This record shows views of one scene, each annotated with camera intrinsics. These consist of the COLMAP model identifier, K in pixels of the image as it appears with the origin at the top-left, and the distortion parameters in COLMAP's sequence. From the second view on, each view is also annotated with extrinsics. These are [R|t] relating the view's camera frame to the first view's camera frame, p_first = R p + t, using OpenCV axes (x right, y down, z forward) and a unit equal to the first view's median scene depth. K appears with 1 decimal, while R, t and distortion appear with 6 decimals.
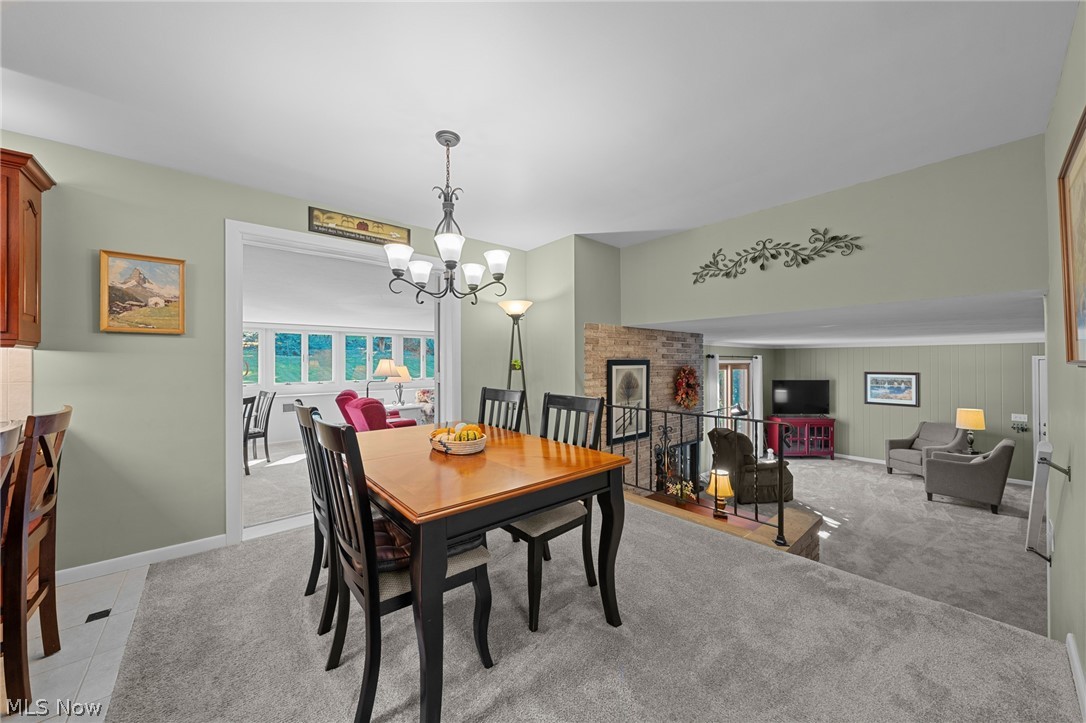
lens RADIAL K [[384.0, 0, 541.0], [0, 384.0, 361.9], [0, 0, 1]] dist [-0.002102, -0.000024]
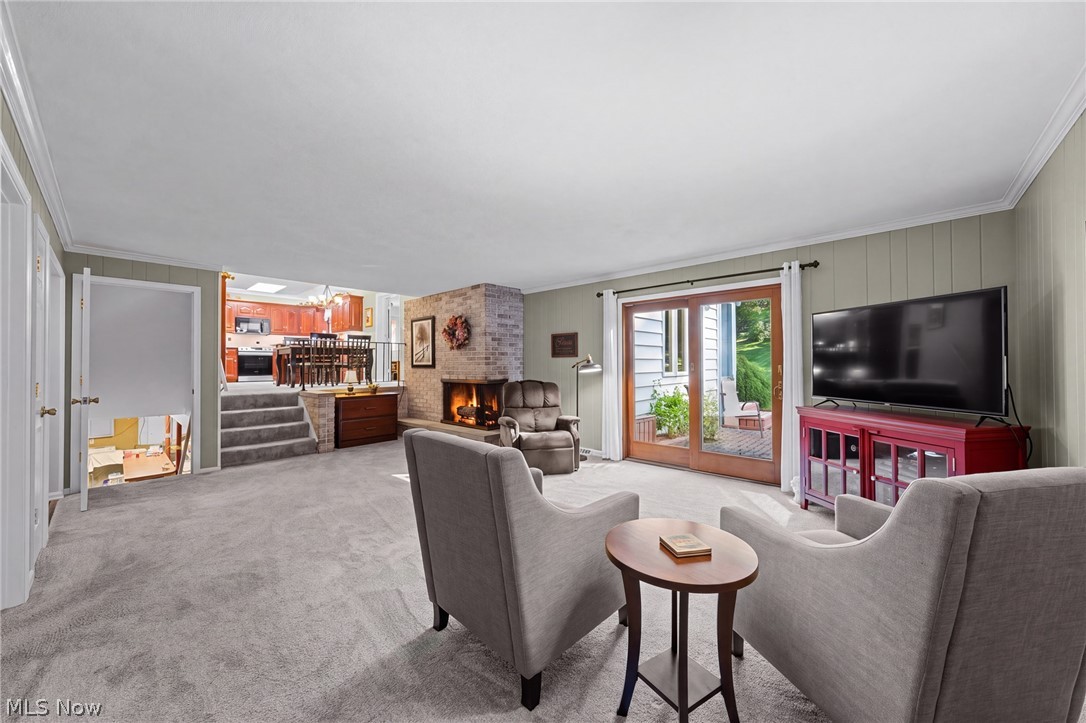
lens RADIAL K [[395.9, 0, 542.3], [0, 395.9, 360.2], [0, 0, 1]] dist [-0.003742, -0.000173]
pose [[0.124357, -0.011639, -0.992169, 2.025714], [0.007300, 0.999915, -0.010815, 0.203898], [0.992211, -0.005898, 0.124431, 1.356746]]
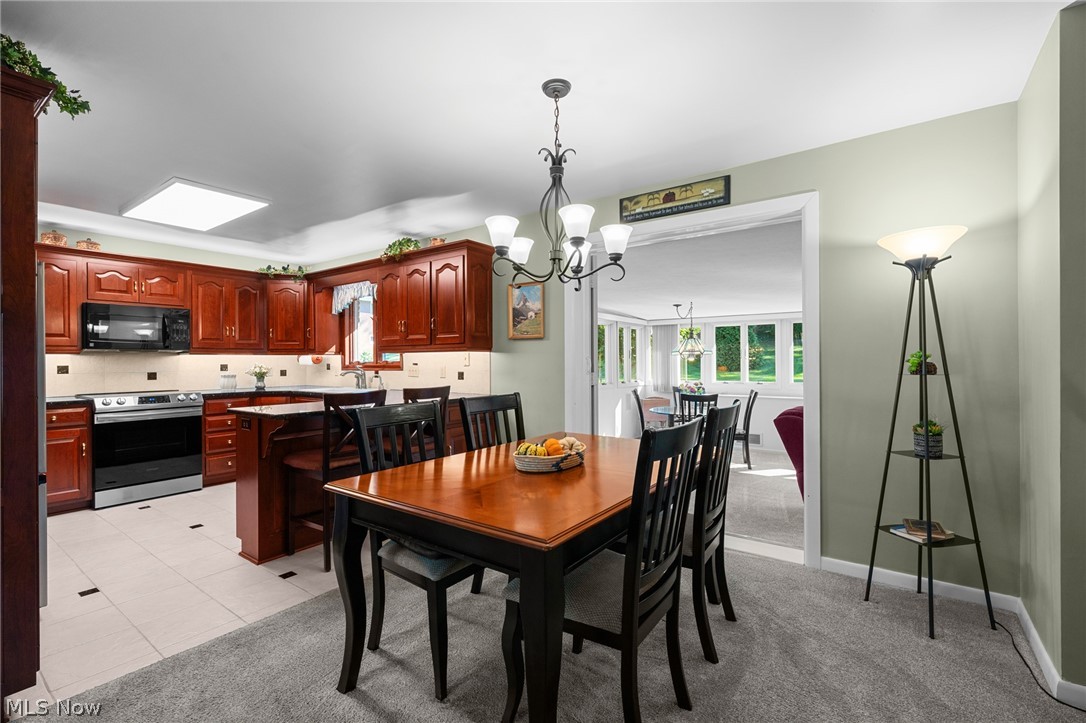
lens RADIAL K [[483.4, 0, 543.0], [0, 483.4, 361.5], [0, 0, 1]] dist [-0.002386, -0.000486]
pose [[0.232873, 0.004705, -0.972496, 0.390189], [0.005853, 0.999963, 0.006239, -0.001566], [0.972490, -0.007145, 0.232837, 0.373264]]
